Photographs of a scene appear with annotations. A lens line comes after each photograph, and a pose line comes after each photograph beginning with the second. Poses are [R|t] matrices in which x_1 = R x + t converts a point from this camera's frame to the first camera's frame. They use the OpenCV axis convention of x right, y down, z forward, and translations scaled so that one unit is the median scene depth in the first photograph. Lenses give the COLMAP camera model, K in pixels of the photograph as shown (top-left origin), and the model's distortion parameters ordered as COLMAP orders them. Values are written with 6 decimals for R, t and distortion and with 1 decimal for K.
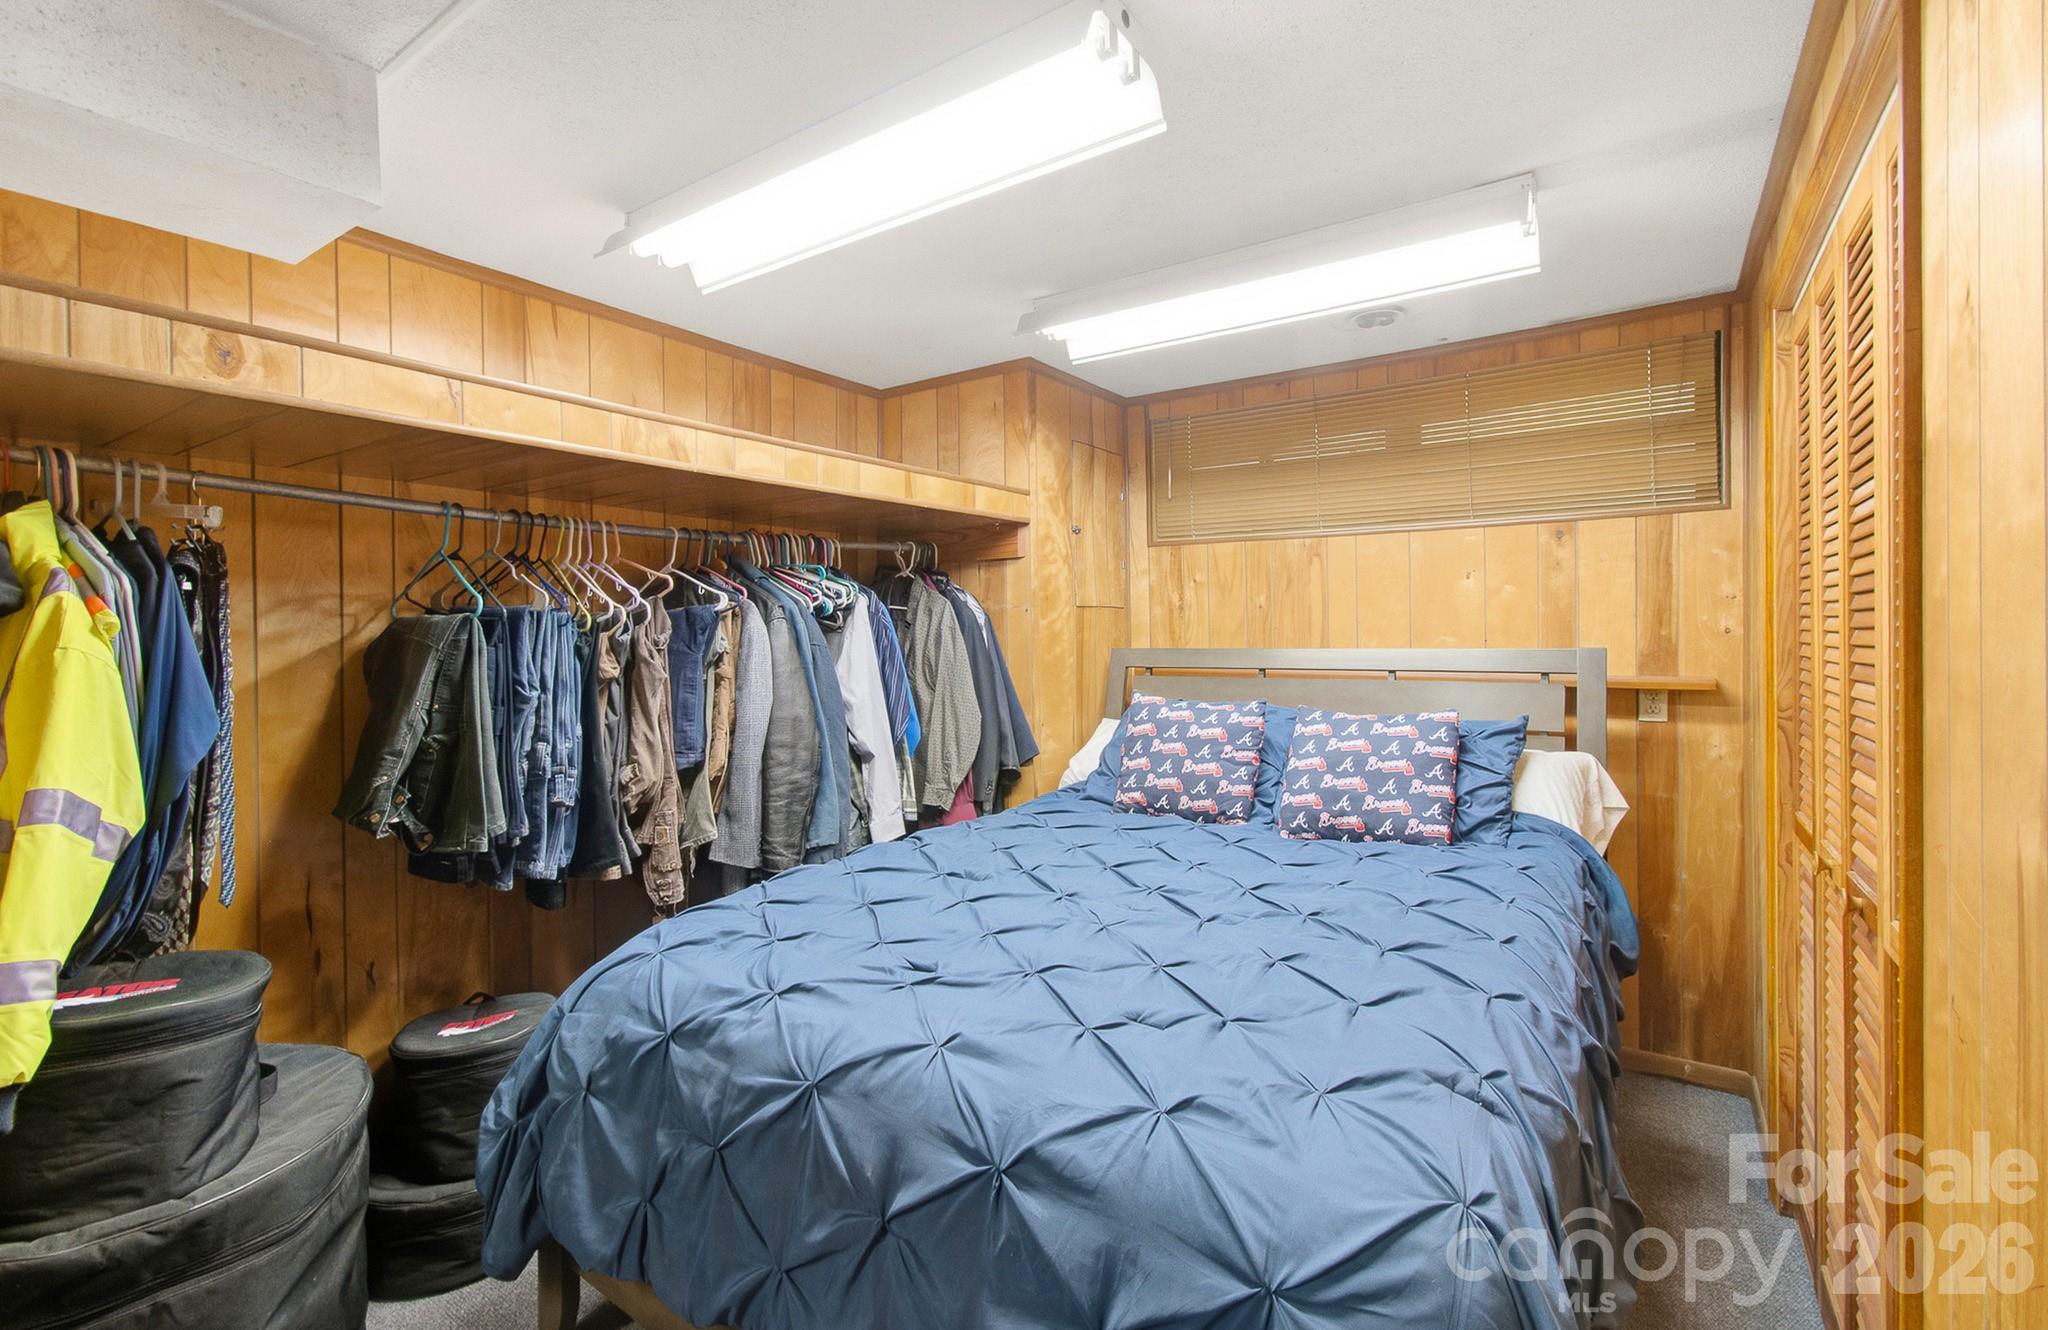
lens RADIAL K [[934.6, 0, 1060.3], [0, 934.6, 640.2], [0, 0, 1]] dist [0.046039, 0.000094]
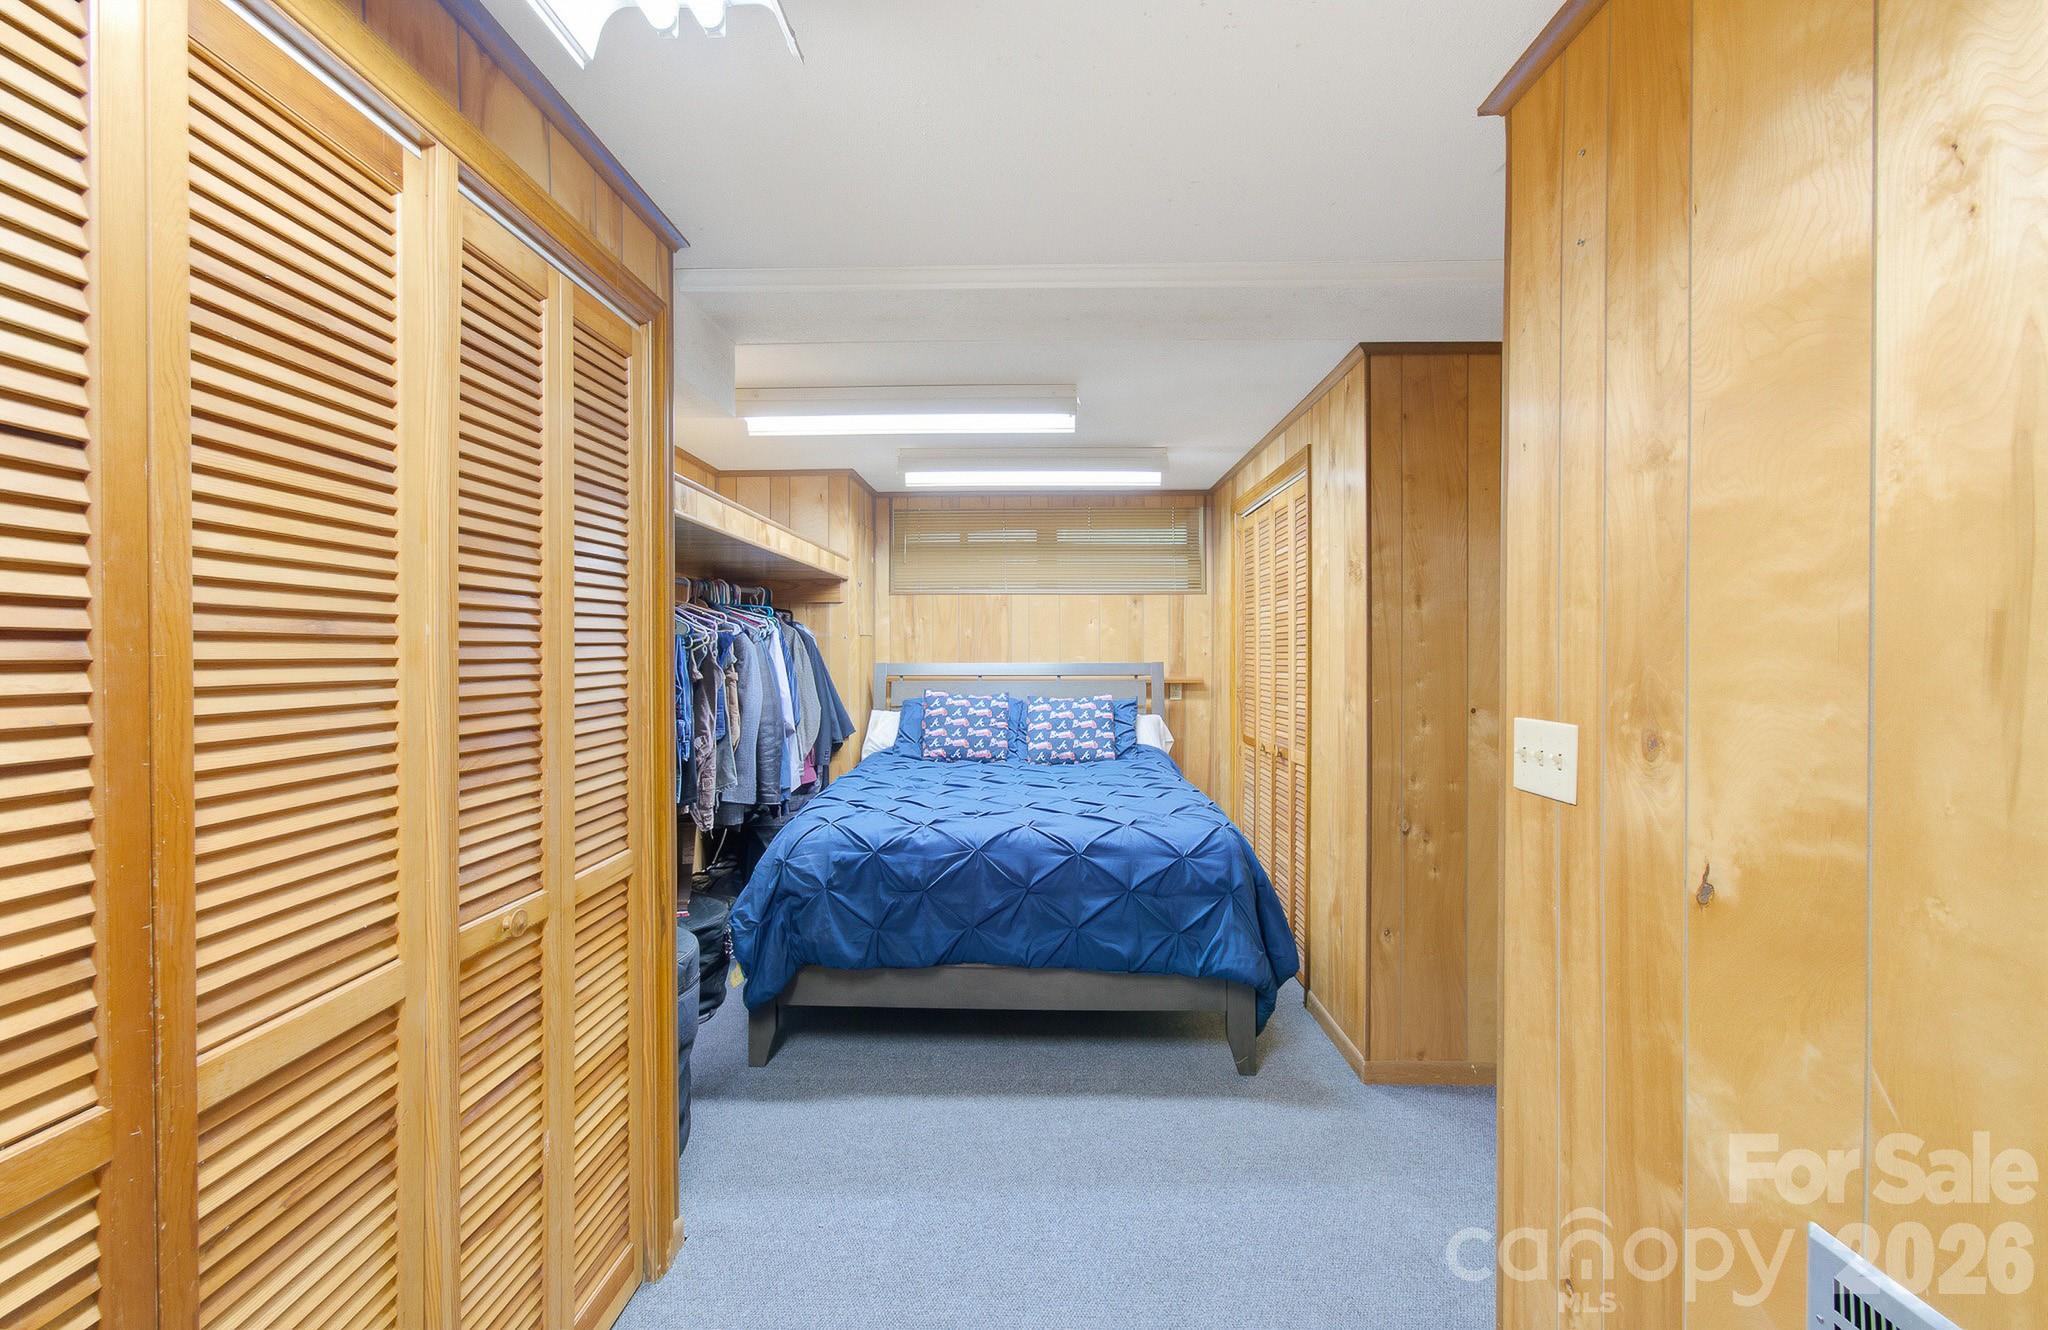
lens RADIAL K [[892.8, 0, 1040.4], [0, 892.8, 659.2], [0, 0, 1]] dist [-0.018348, 0.000155]
pose [[0.851044, 0.003640, 0.525082, -0.606357], [-0.005257, 0.999985, 0.001588, 0.000174], [-0.525068, -0.004112, 0.851050, -0.439533]]
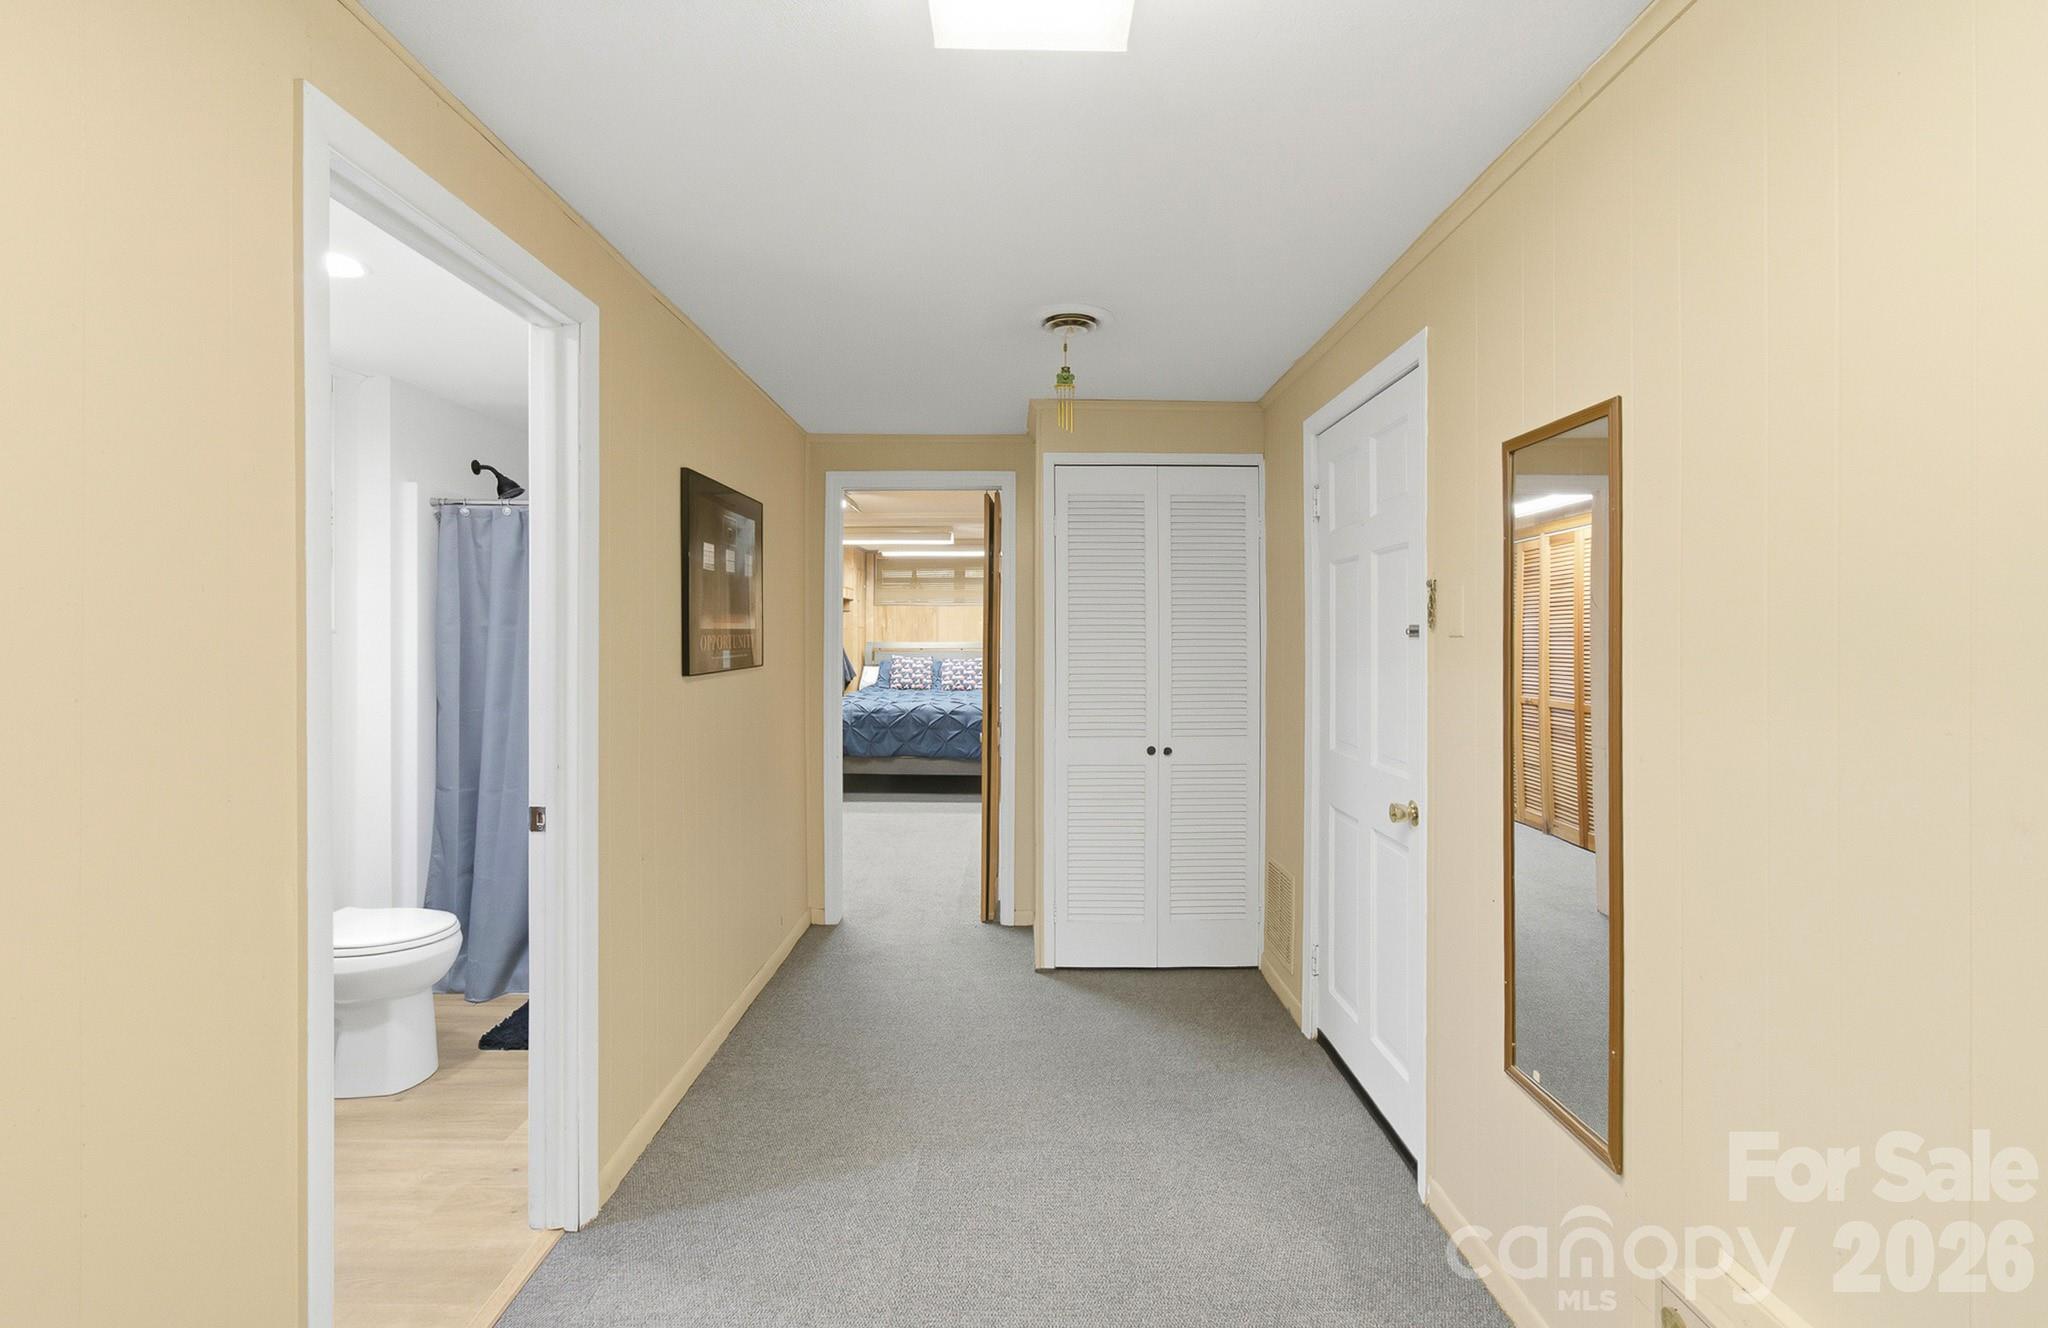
lens RADIAL K [[888.2, 0, 1037.5], [0, 888.2, 622.1], [0, 0, 1]] dist [0.001798, 0.000190]
pose [[0.839208, 0.017127, 0.543541, -1.273603], [-0.007812, 0.999780, -0.019441, -0.001910], [-0.543755, 0.012069, 0.839157, -2.016359]]
